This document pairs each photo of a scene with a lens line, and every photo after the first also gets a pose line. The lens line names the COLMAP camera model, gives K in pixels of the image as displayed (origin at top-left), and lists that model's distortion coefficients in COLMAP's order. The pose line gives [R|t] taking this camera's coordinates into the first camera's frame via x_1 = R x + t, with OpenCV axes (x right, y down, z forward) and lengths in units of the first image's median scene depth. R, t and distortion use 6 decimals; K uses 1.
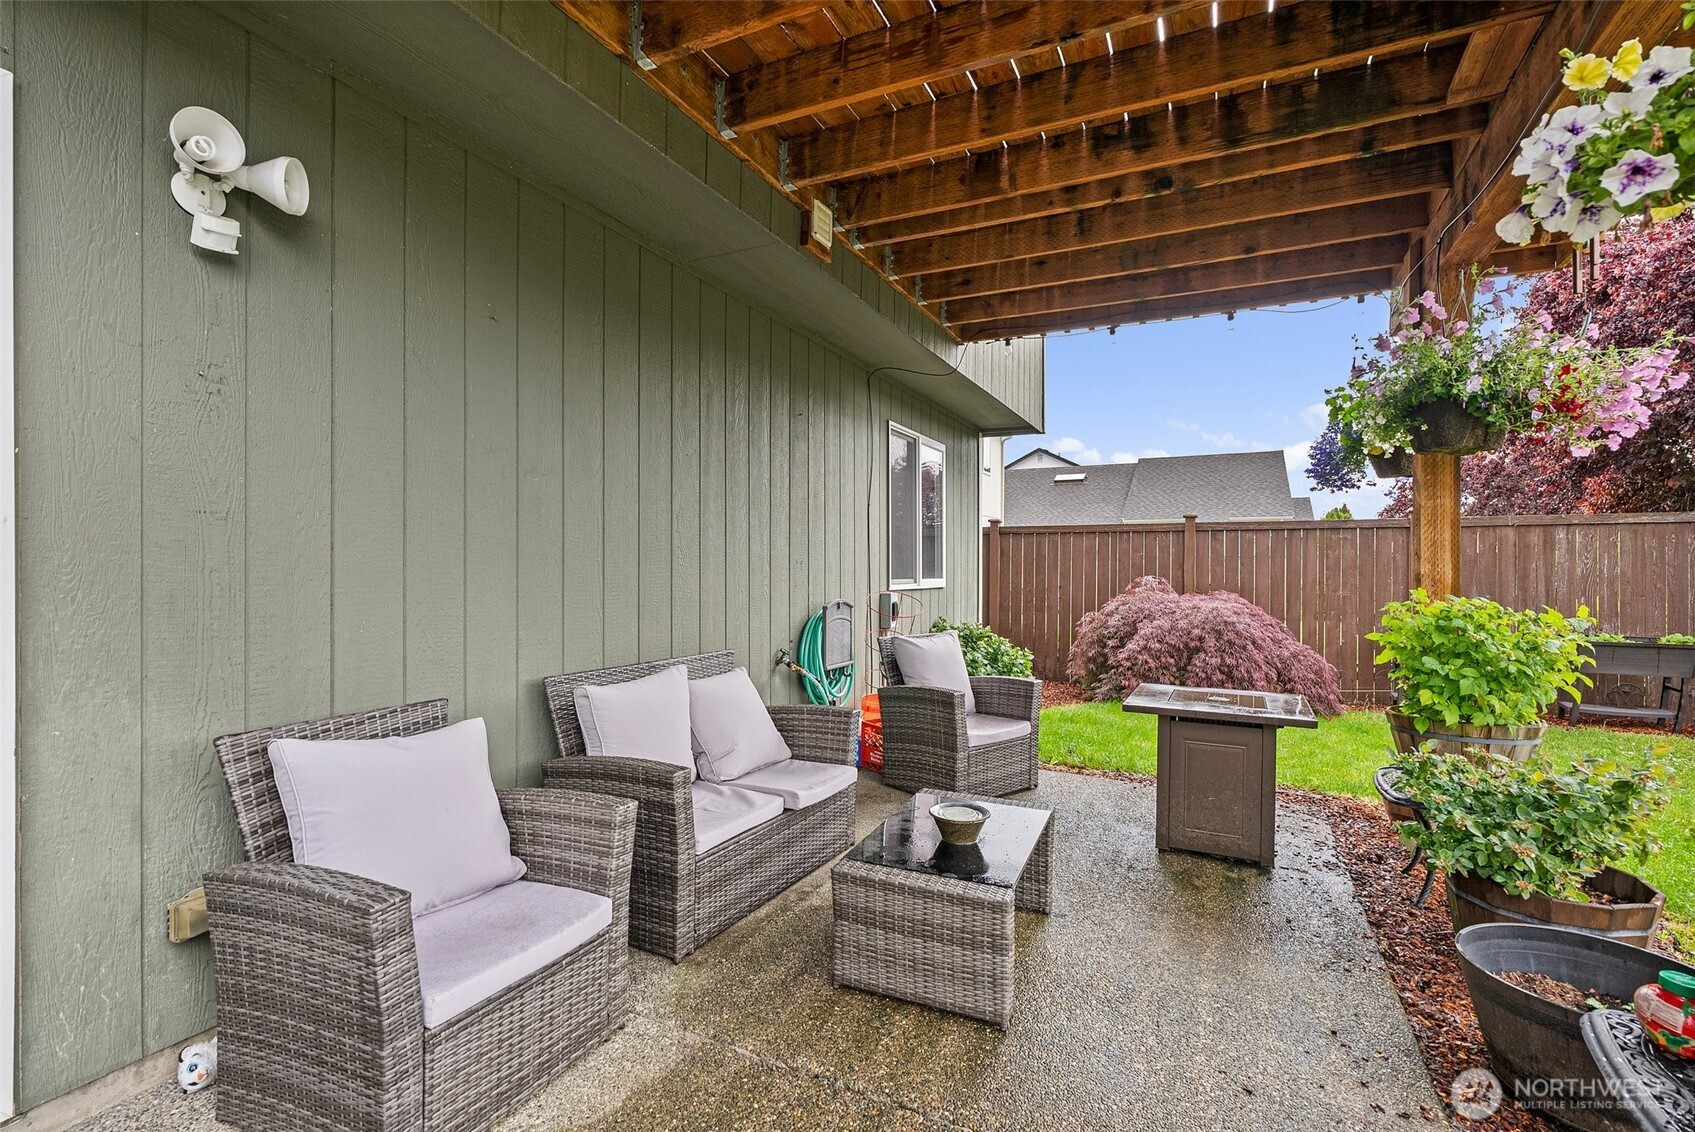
lens RADIAL K [[757.5, 0, 837.9], [0, 757.5, 570.3], [0, 0, 1]] dist [0.001896, 0.000996]
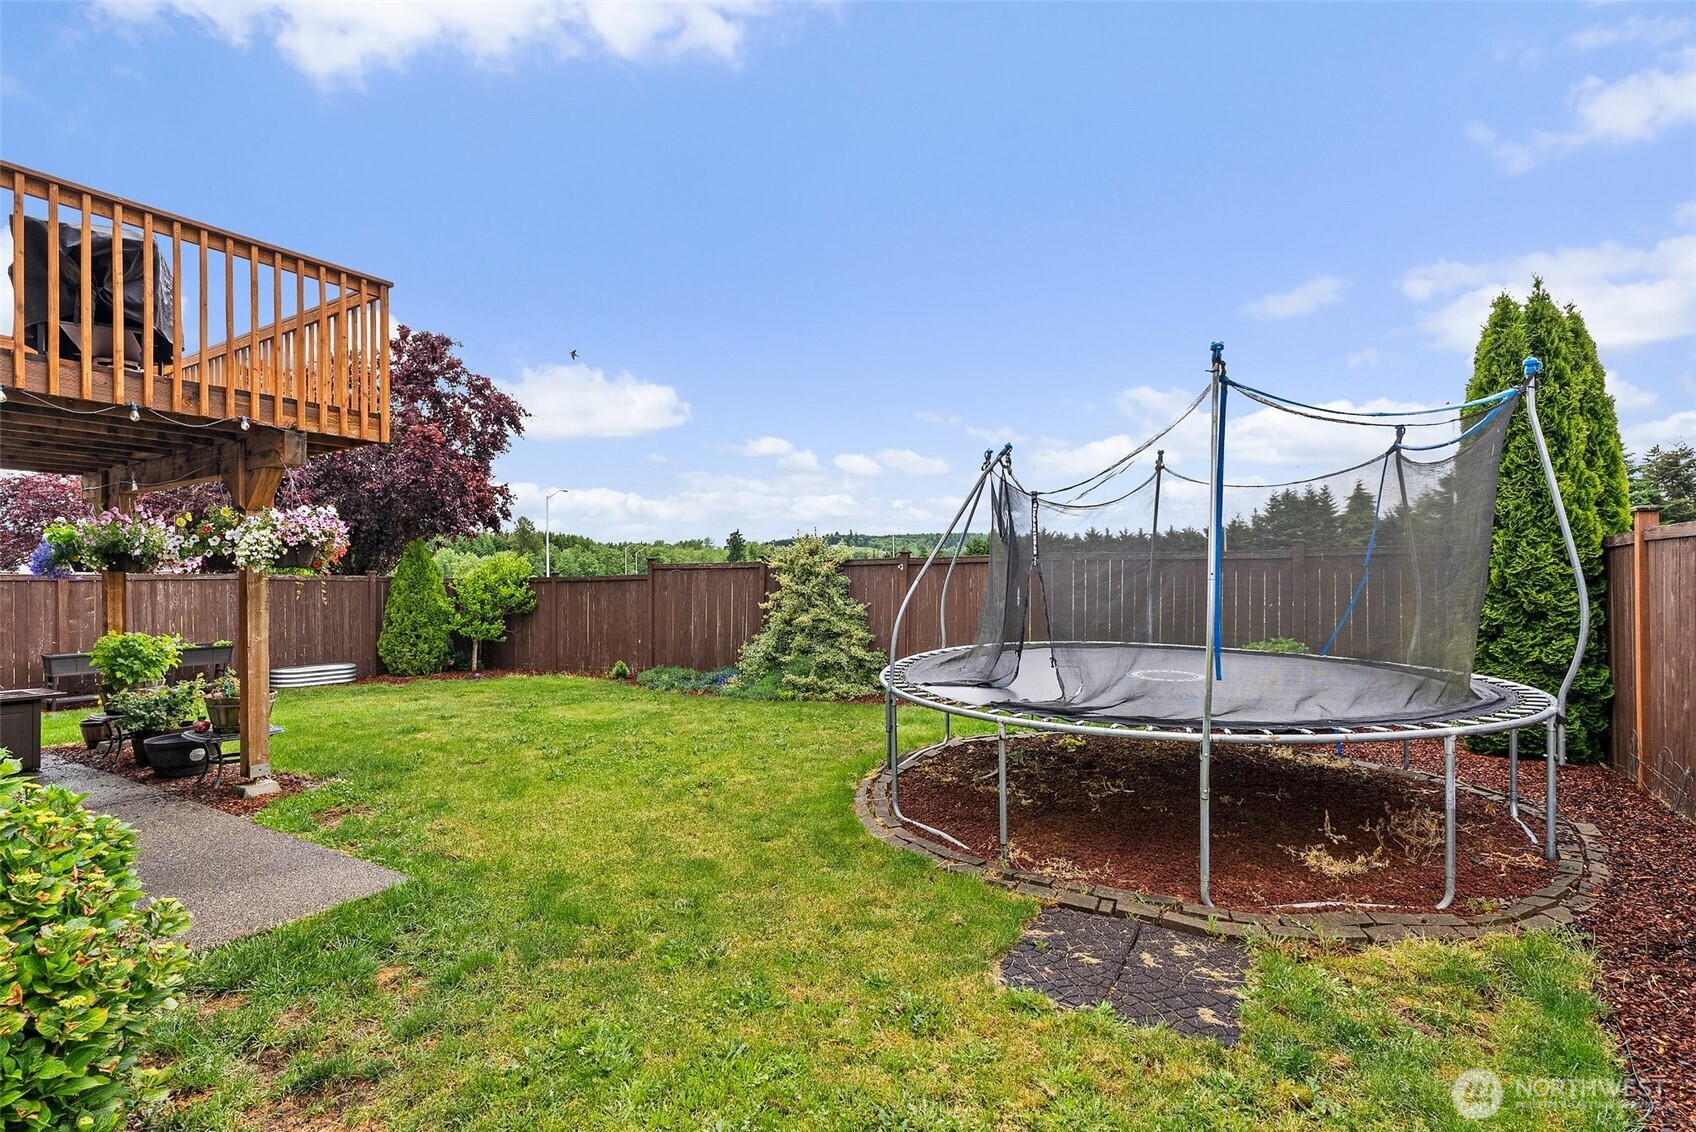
lens RADIAL K [[757.9, 0, 842.6], [0, 757.9, 577.7], [0, 0, 1]] dist [0.001896, 0.000996]
pose [[0.068077, -0.001301, 0.997679, -1.462835], [0.014405, 0.999896, 0.000321, -0.110029], [-0.997576, 0.014350, 0.068088, -1.455160]]
